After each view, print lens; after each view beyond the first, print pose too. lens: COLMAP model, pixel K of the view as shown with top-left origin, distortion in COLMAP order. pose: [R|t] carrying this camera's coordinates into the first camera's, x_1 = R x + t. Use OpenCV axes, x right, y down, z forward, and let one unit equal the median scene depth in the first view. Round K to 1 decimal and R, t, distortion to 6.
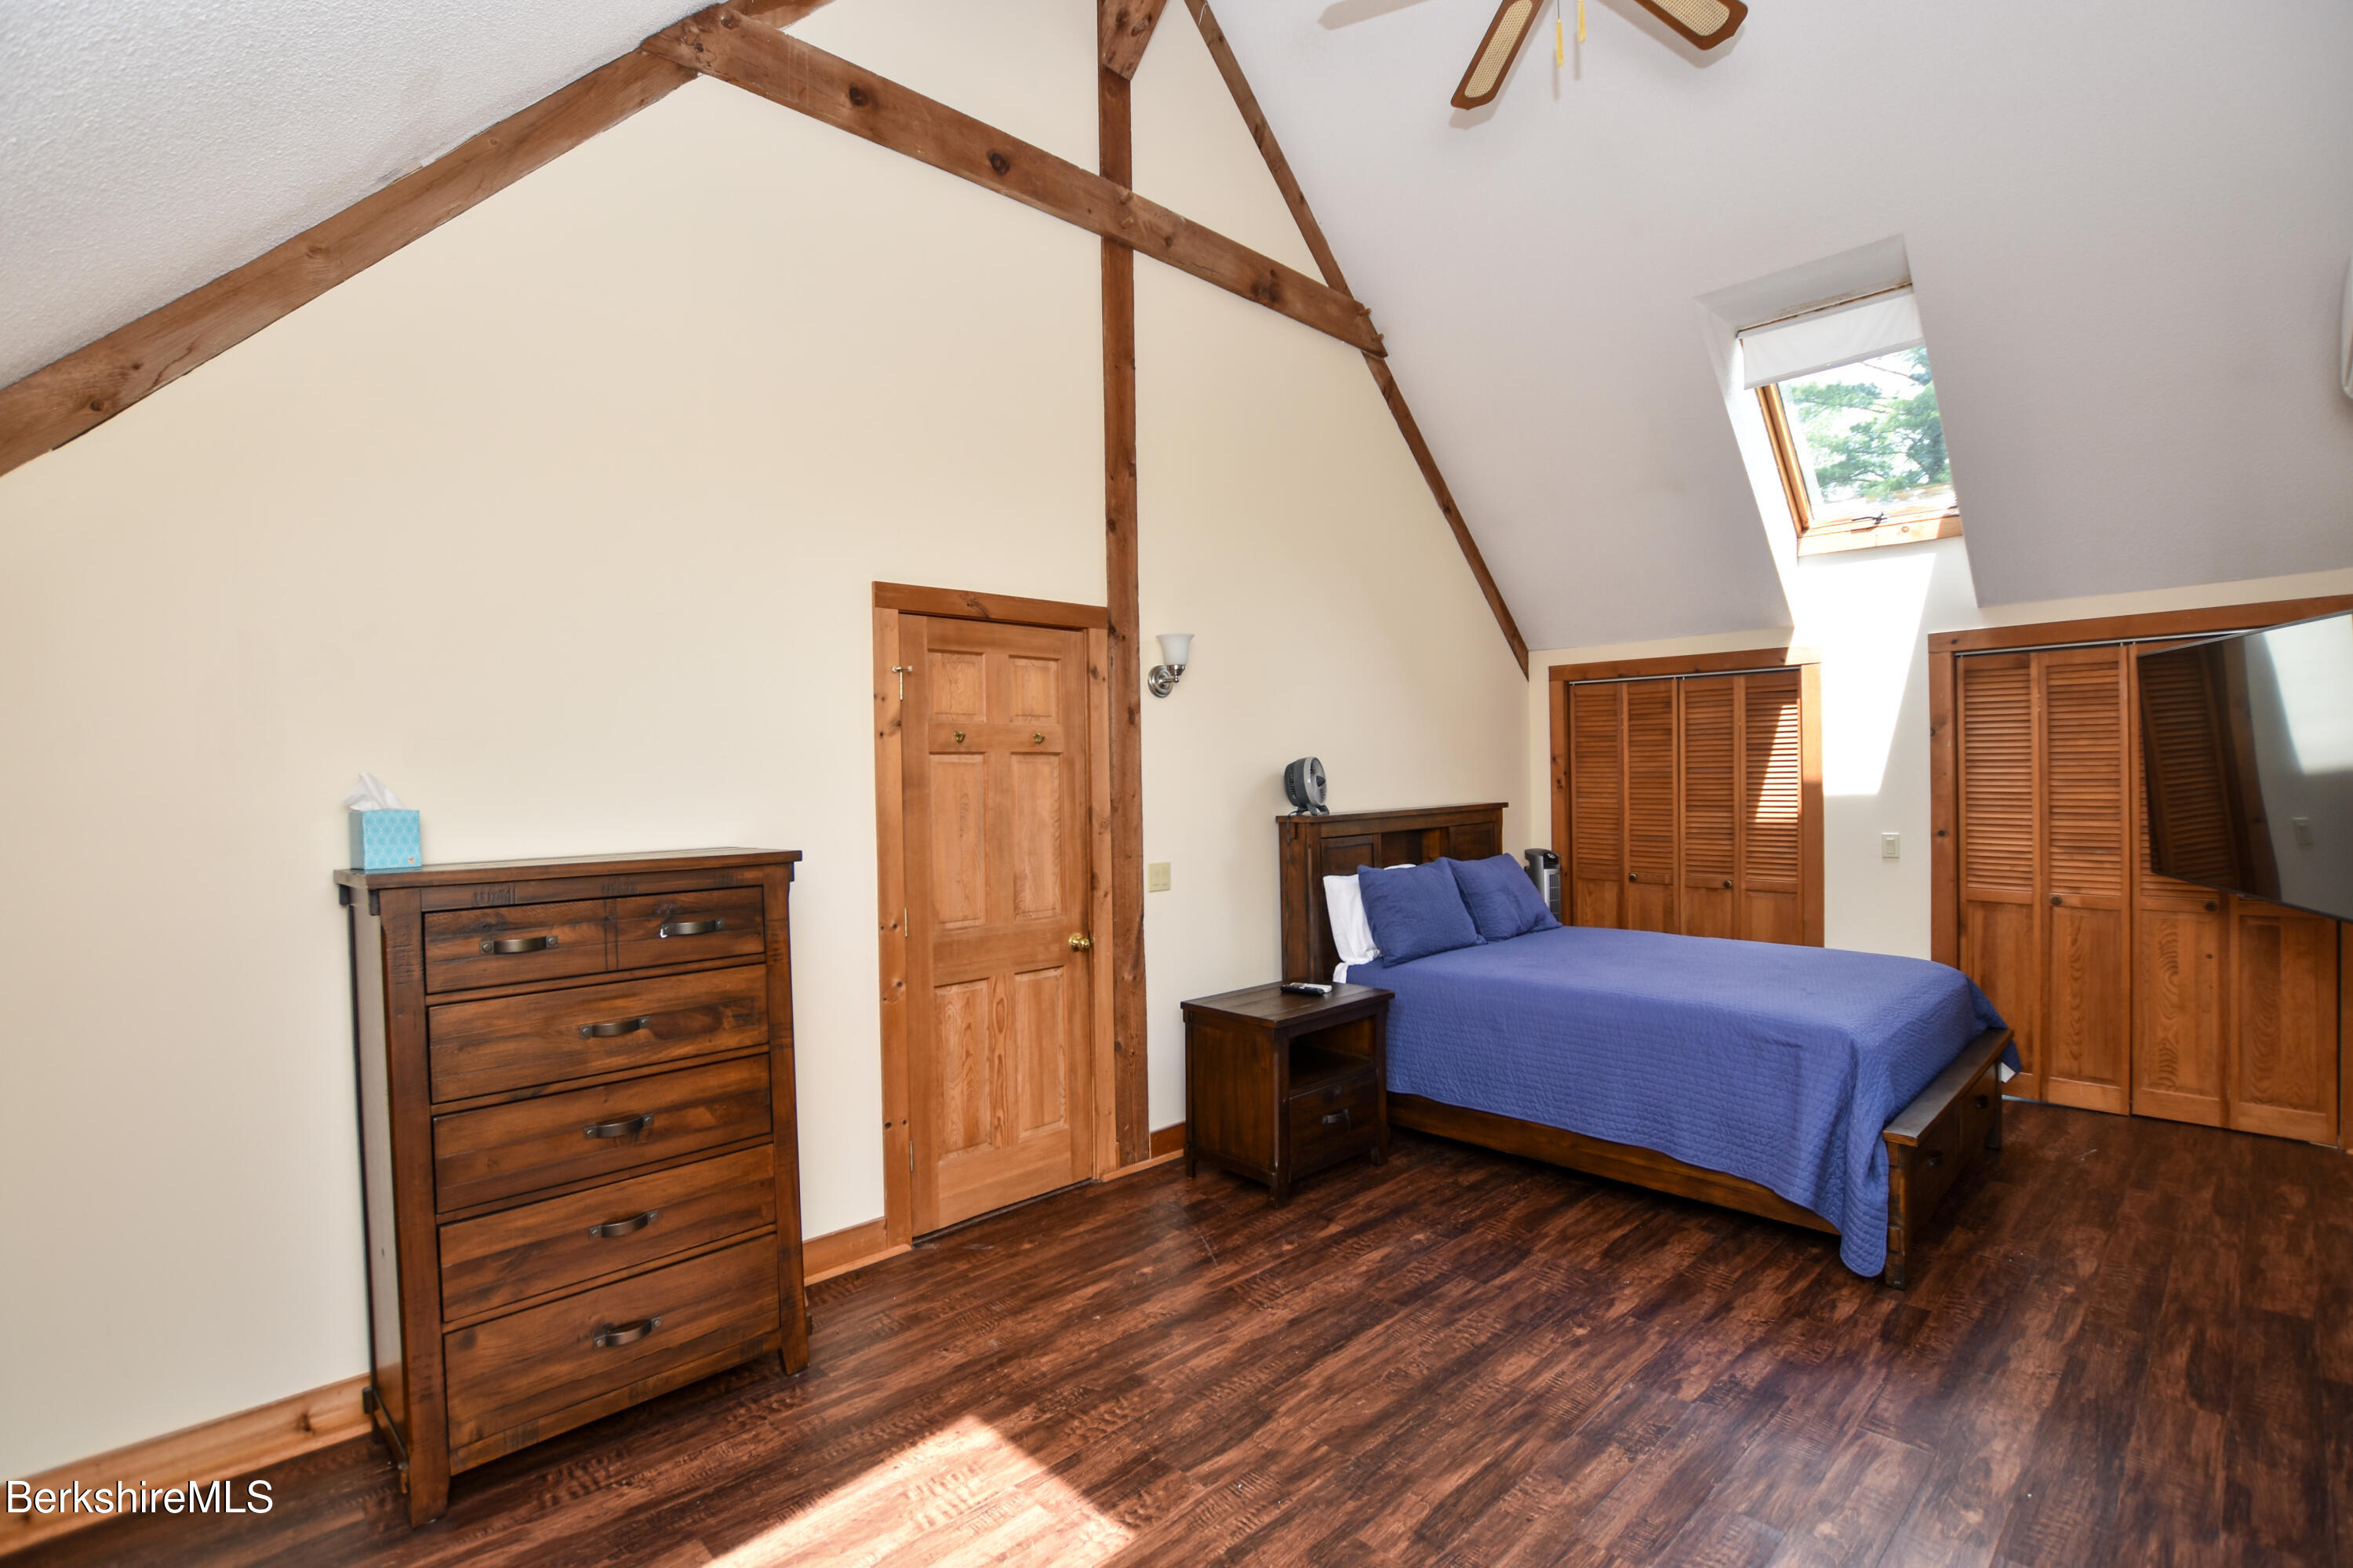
lens RADIAL K [[1070.7, 0, 1176.5], [0, 1070.7, 784.0], [0, 0, 1]] dist [-0.034552, 0.000457]
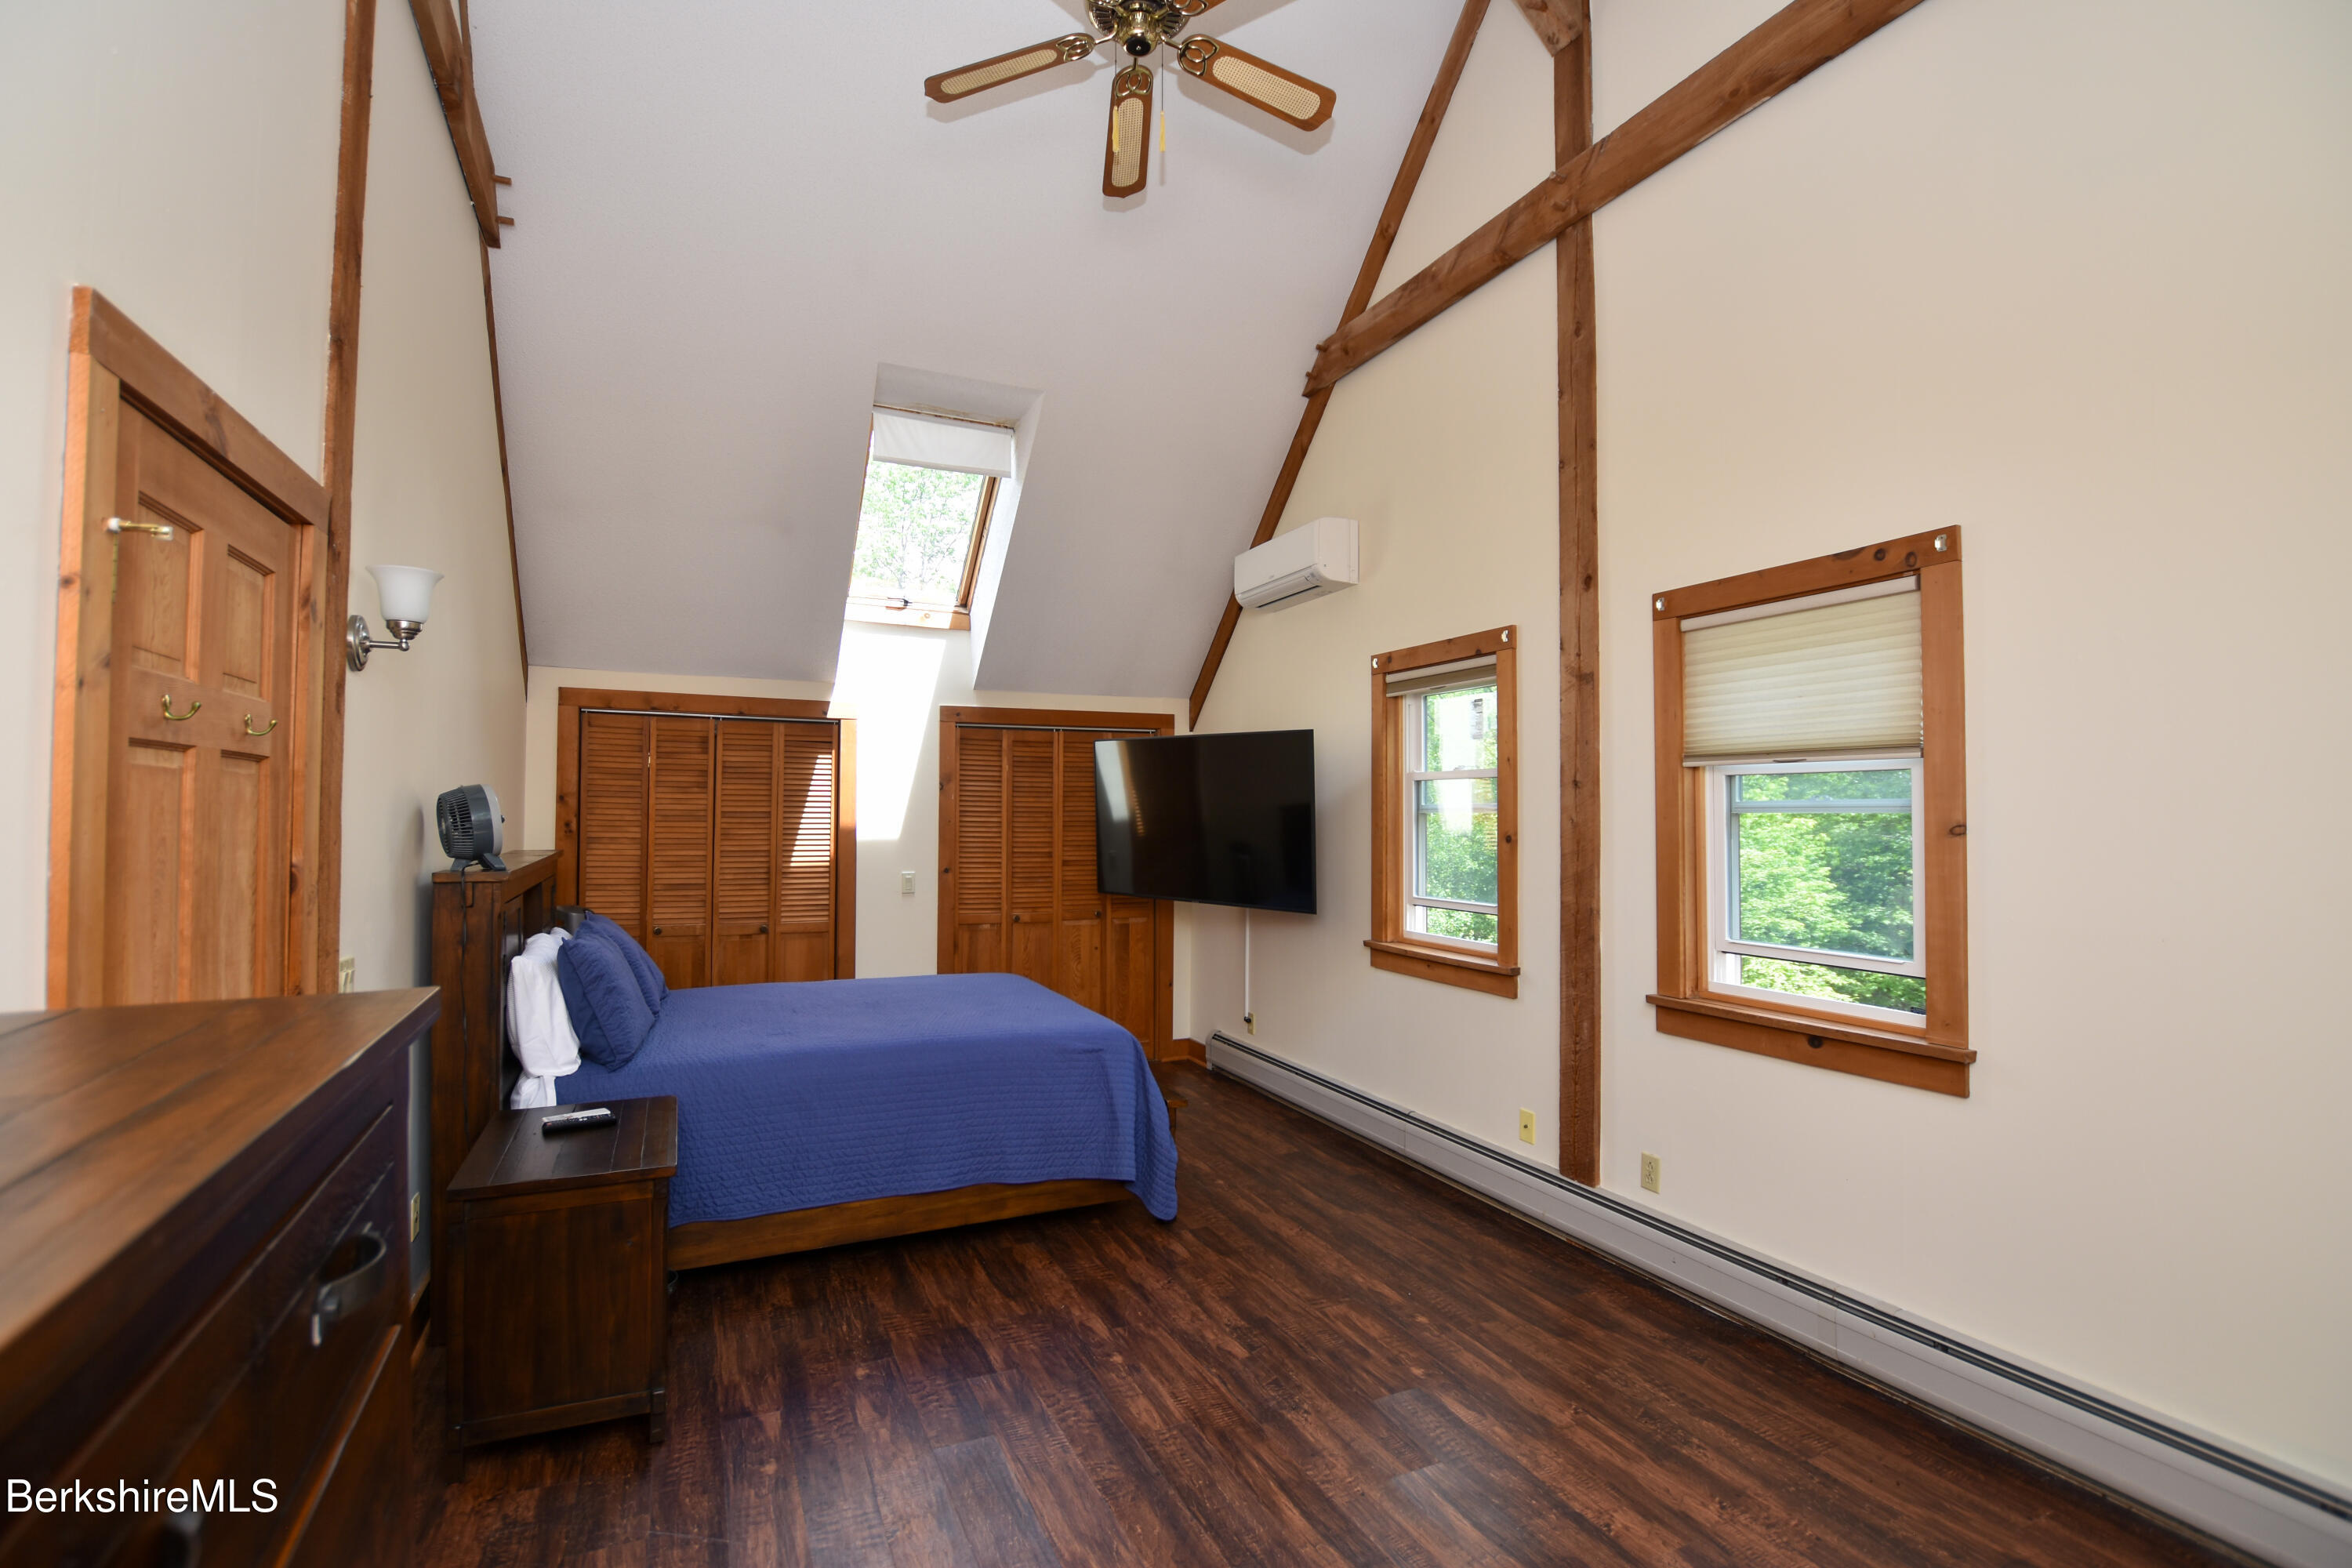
lens RADIAL K [[1054.6, 0, 1176.0], [0, 1054.6, 784.0], [0, 0, 1]] dist [-0.031438, 0.000627]
pose [[0.325629, 0.045916, 0.944382, -0.426533], [-0.002801, 0.998863, -0.047599, 0.005344], [-0.945493, 0.012854, 0.325387, 0.442713]]
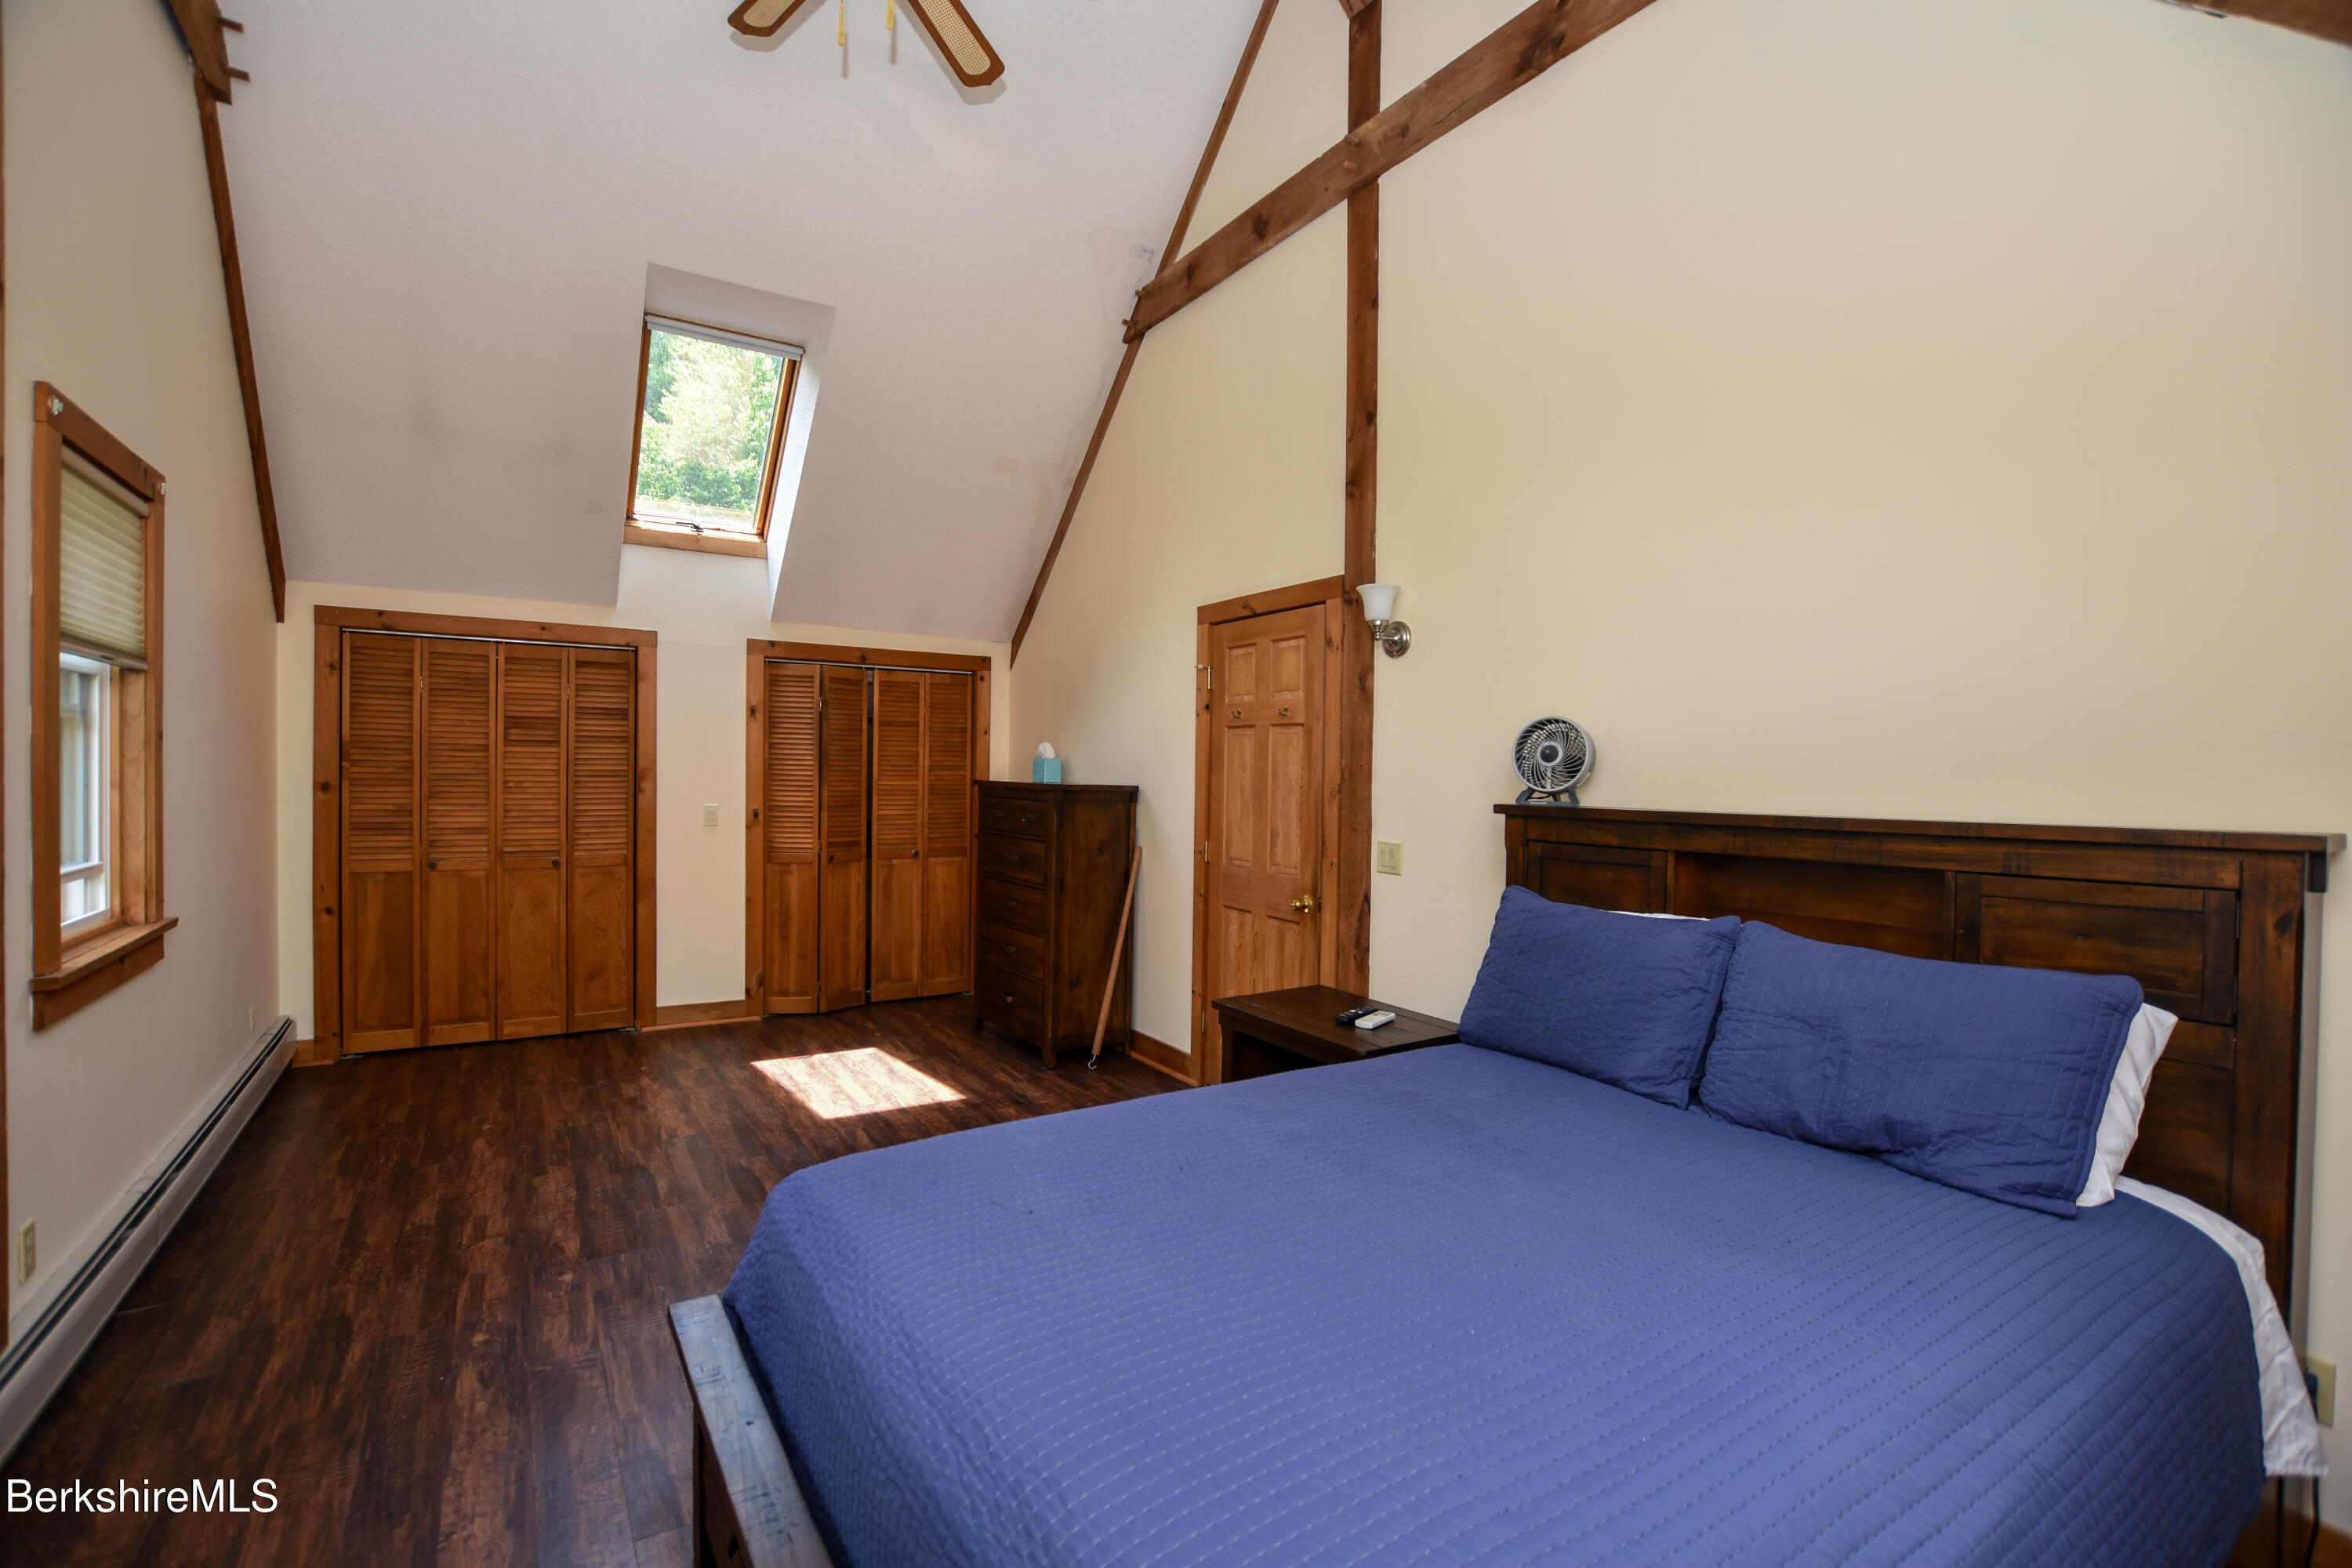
lens RADIAL K [[1054.6, 0, 1176.0], [0, 1054.6, 784.0], [0, 0, 1]] dist [-0.031438, 0.000627]
pose [[-0.188941, 0.027491, -0.981604, 0.951455], [-0.020431, 0.999282, 0.031919, 0.000208], [0.981776, 0.026086, -0.188243, 1.070939]]
